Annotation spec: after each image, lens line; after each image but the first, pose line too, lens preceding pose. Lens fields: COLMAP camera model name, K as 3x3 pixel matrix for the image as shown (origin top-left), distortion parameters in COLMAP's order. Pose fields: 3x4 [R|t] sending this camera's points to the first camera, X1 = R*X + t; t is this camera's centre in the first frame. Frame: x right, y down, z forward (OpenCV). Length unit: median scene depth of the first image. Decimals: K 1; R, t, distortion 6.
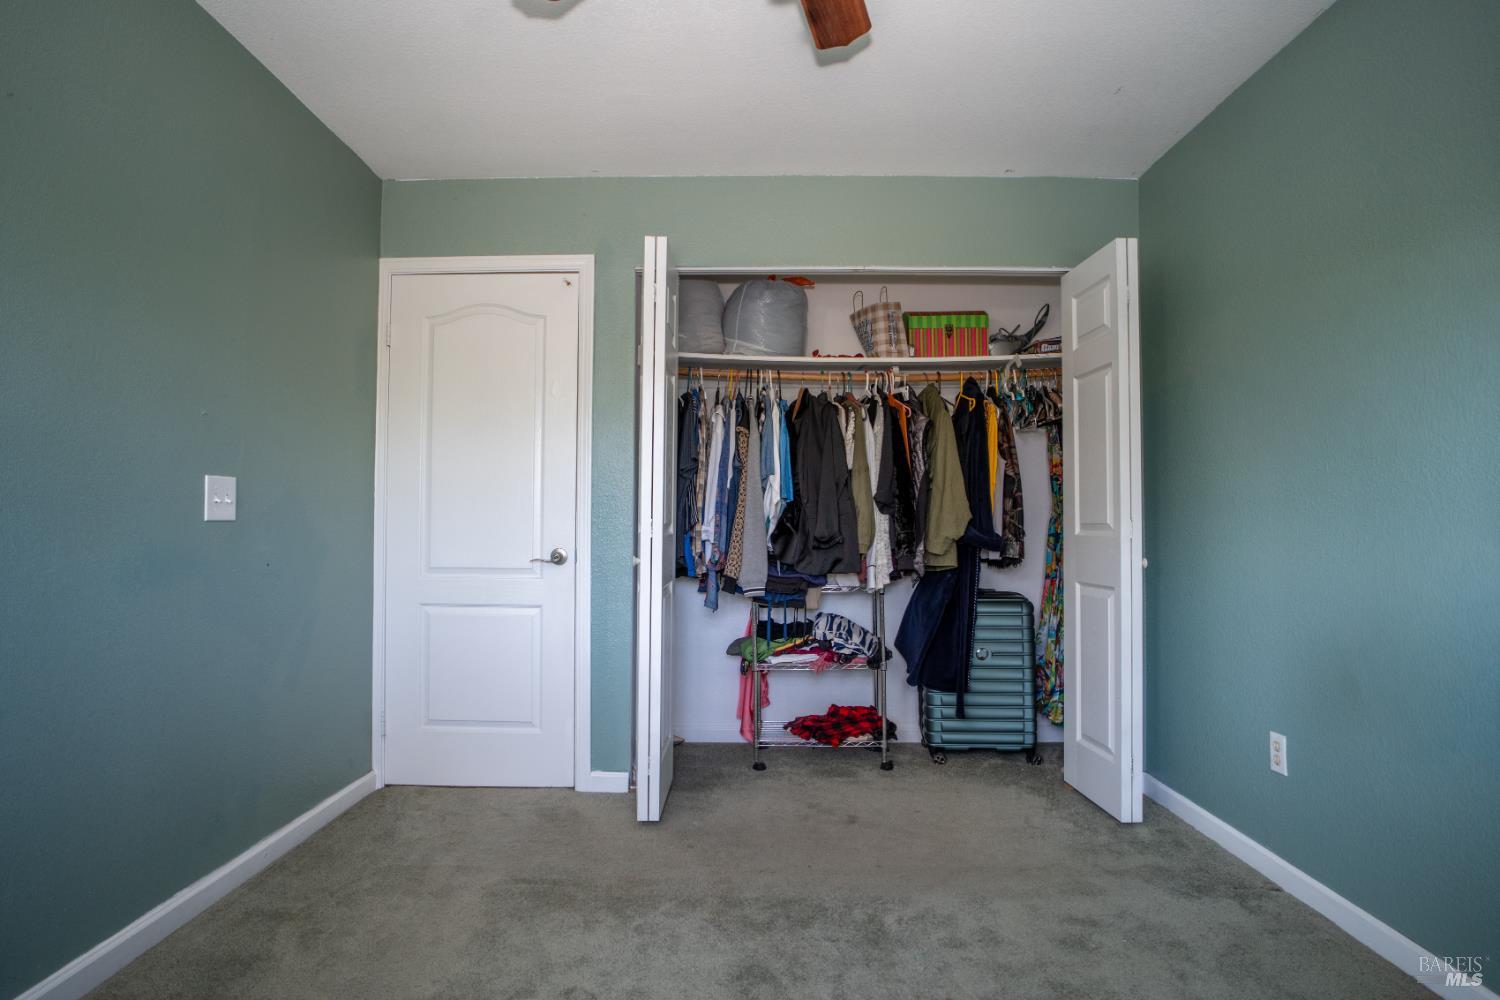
lens RADIAL K [[797.2, 0, 735.3], [0, 797.2, 497.0], [0, 0, 1]] dist [-0.051080, 0.026055]
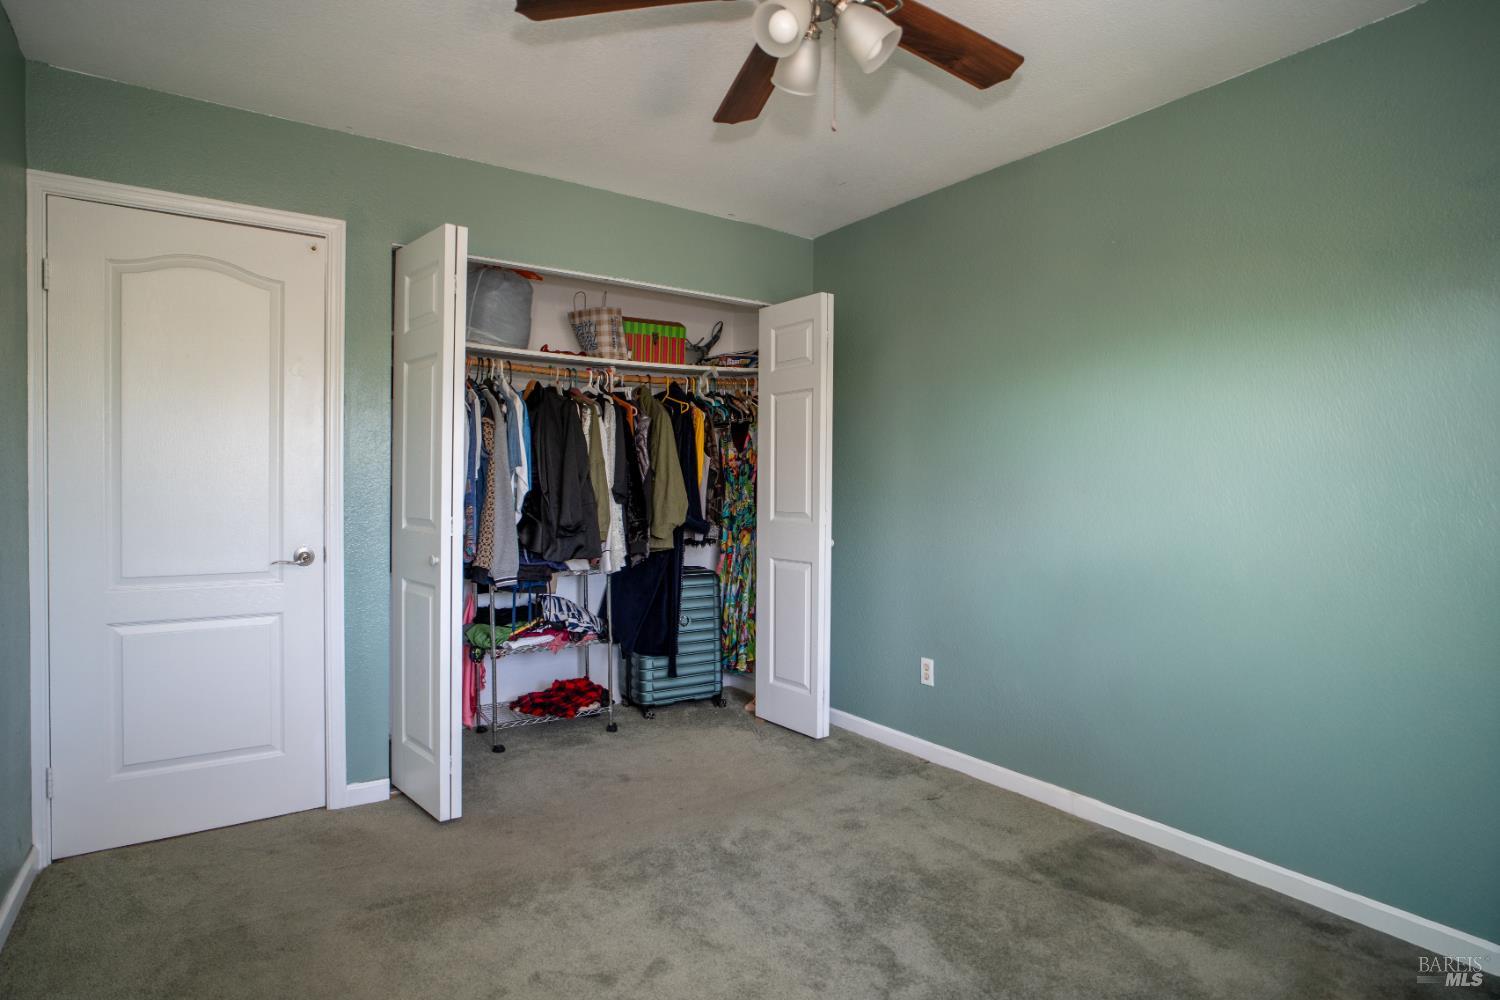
lens RADIAL K [[797.2, 0, 735.3], [0, 797.2, 497.0], [0, 0, 1]] dist [-0.051080, 0.026055]
pose [[0.817669, -0.005698, 0.575661, -0.314826], [-0.023350, 0.998800, 0.043053, -0.039044], [-0.575215, -0.048645, 0.816554, 0.001746]]
